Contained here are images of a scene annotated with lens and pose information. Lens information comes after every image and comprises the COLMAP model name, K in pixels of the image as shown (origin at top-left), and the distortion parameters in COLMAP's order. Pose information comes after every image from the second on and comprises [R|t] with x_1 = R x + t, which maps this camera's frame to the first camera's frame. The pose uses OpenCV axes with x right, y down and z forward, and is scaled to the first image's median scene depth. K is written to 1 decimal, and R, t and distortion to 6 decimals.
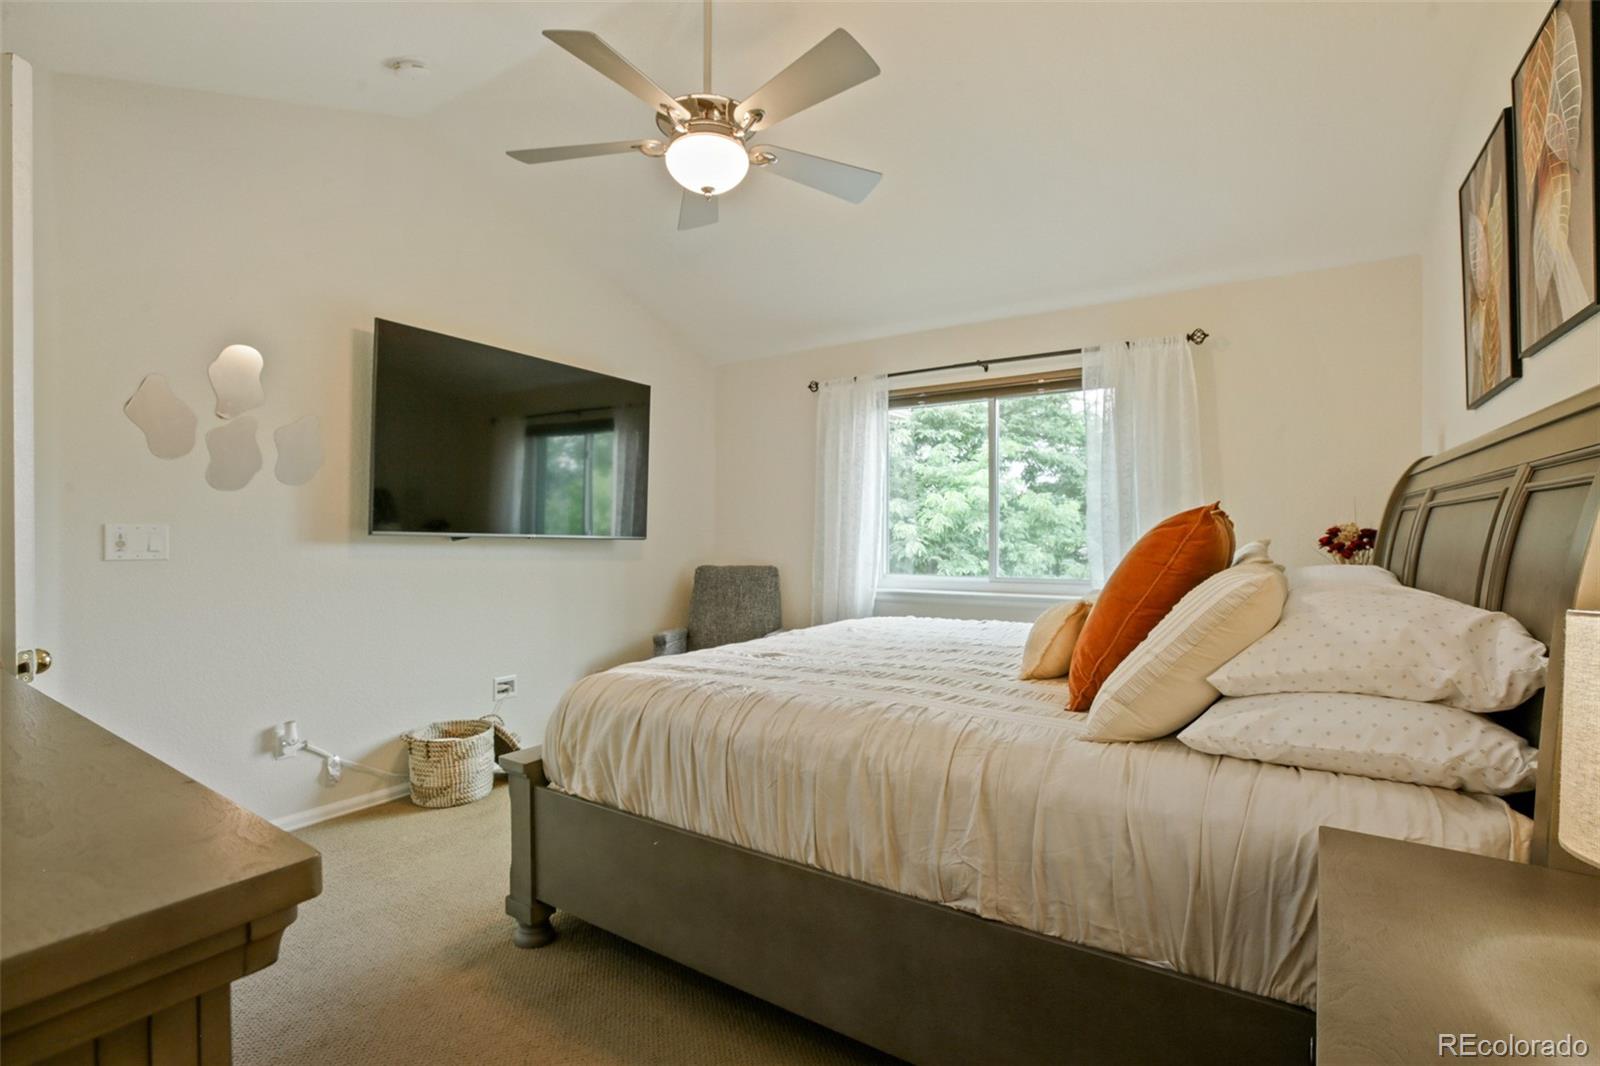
lens RADIAL K [[727.8, 0, 799.6], [0, 727.8, 539.1], [0, 0, 1]] dist [-0.042625, 0.011432]
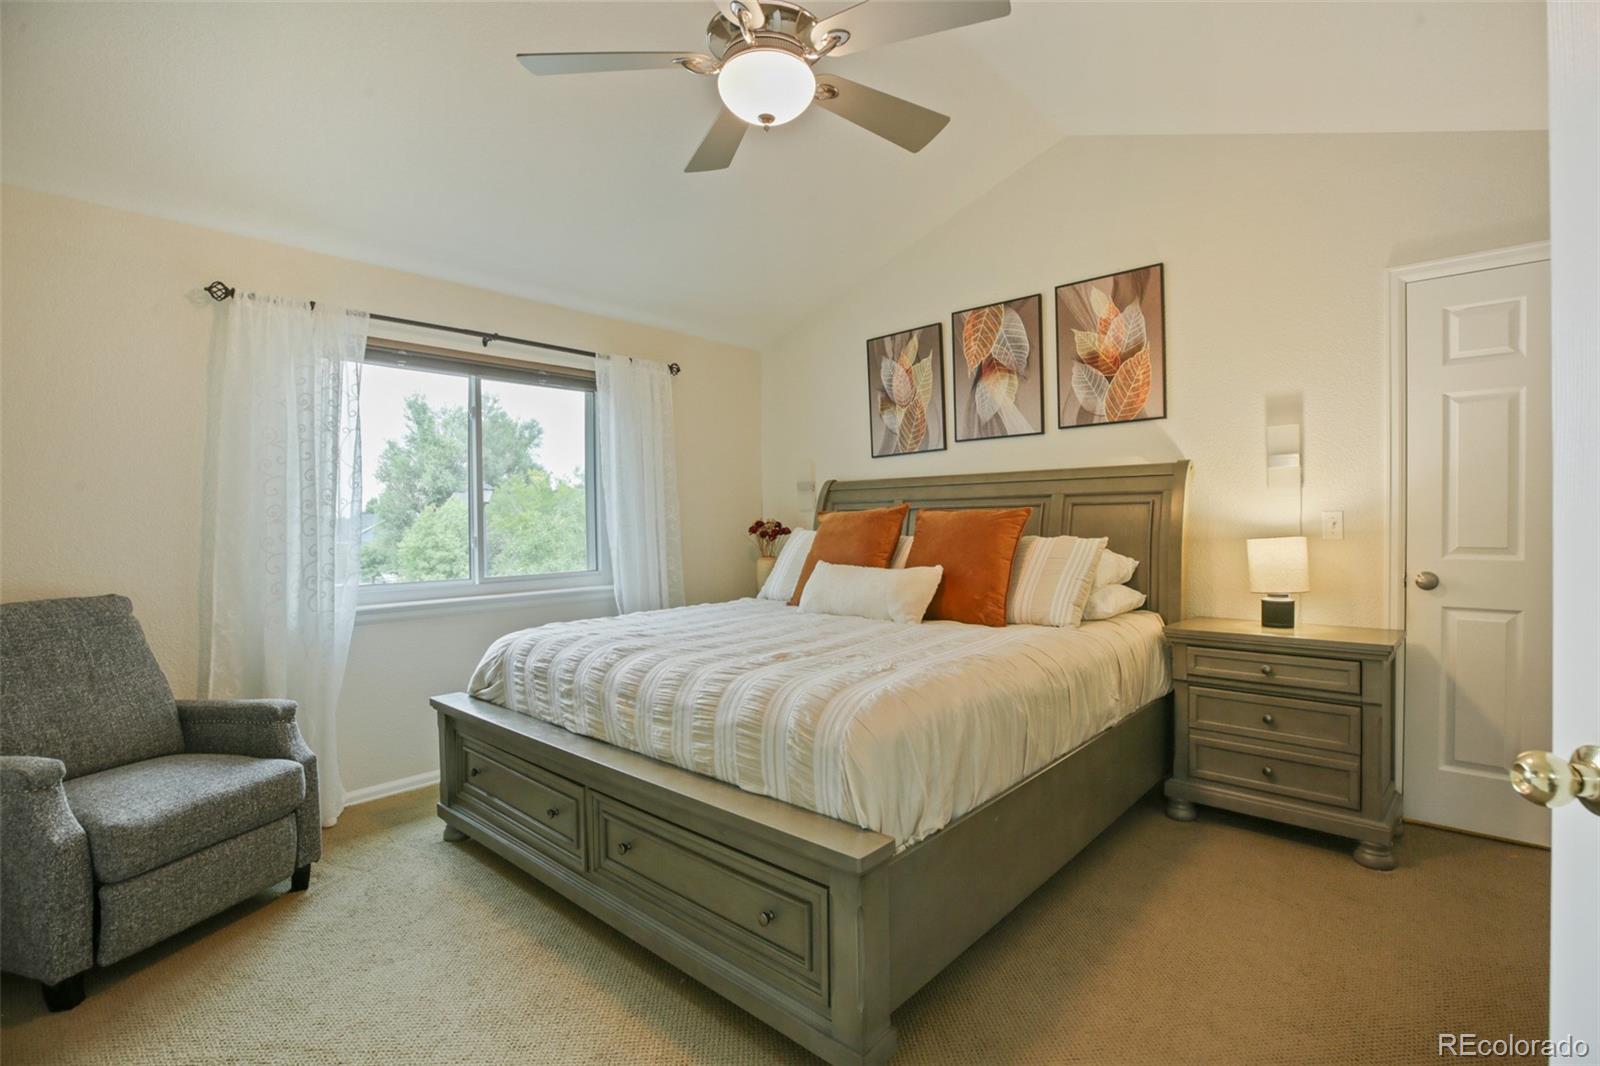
lens RADIAL K [[727.8, 0, 799.6], [0, 727.8, 539.1], [0, 0, 1]] dist [-0.042625, 0.011432]
pose [[0.169278, -0.028857, 0.985146, -0.664492], [0.015279, 0.999528, 0.026653, -0.015342], [-0.985450, 0.010541, 0.169639, 0.570685]]
